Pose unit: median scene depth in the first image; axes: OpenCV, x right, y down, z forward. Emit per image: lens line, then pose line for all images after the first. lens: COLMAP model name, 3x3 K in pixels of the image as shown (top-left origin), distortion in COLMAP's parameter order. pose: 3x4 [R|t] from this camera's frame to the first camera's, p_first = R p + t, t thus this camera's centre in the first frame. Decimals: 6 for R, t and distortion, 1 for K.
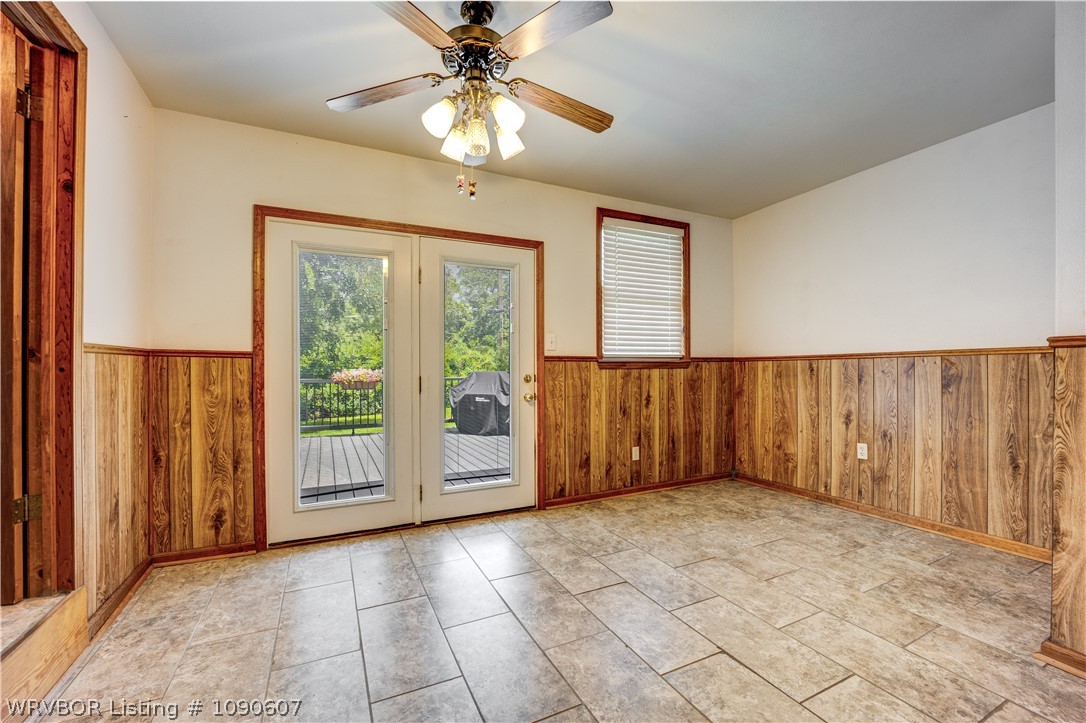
lens RADIAL K [[441.4, 0, 539.6], [0, 441.4, 364.1], [0, 0, 1]] dist [-0.022491, 0.000369]
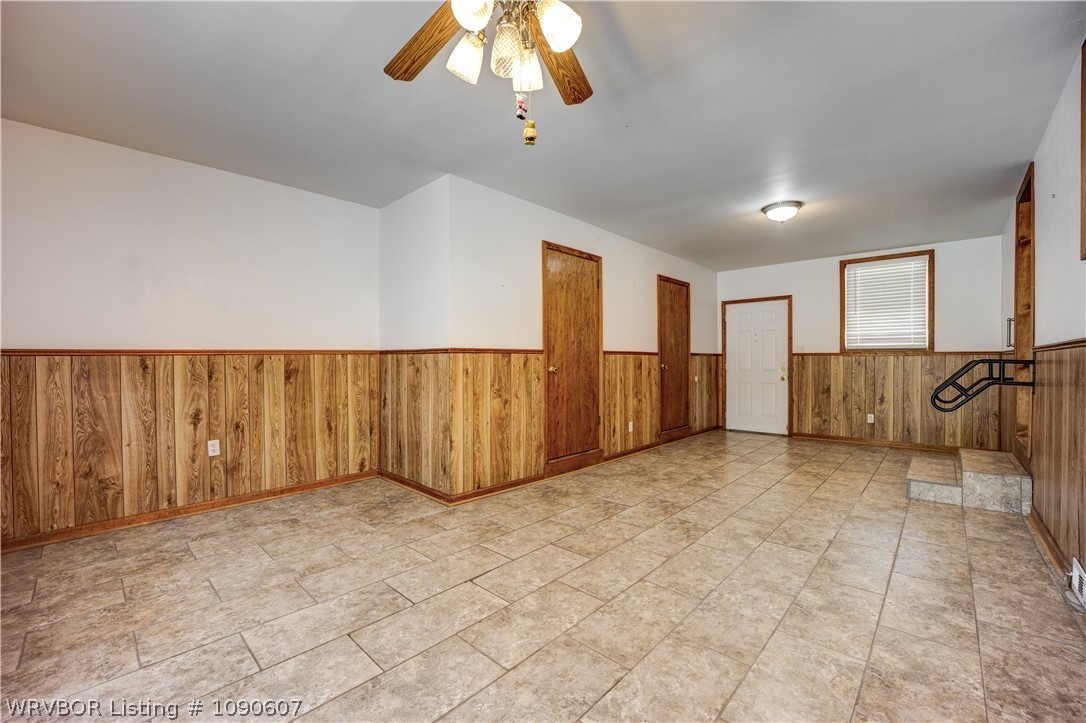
lens RADIAL K [[441.4, 0, 539.6], [0, 441.4, 364.1], [0, 0, 1]] dist [-0.022491, 0.000369]
pose [[-0.353719, -0.007565, 0.935321, -0.503342], [-0.002645, 0.999971, 0.007088, -0.001412], [-0.935348, 0.000034, -0.353729, 0.723241]]
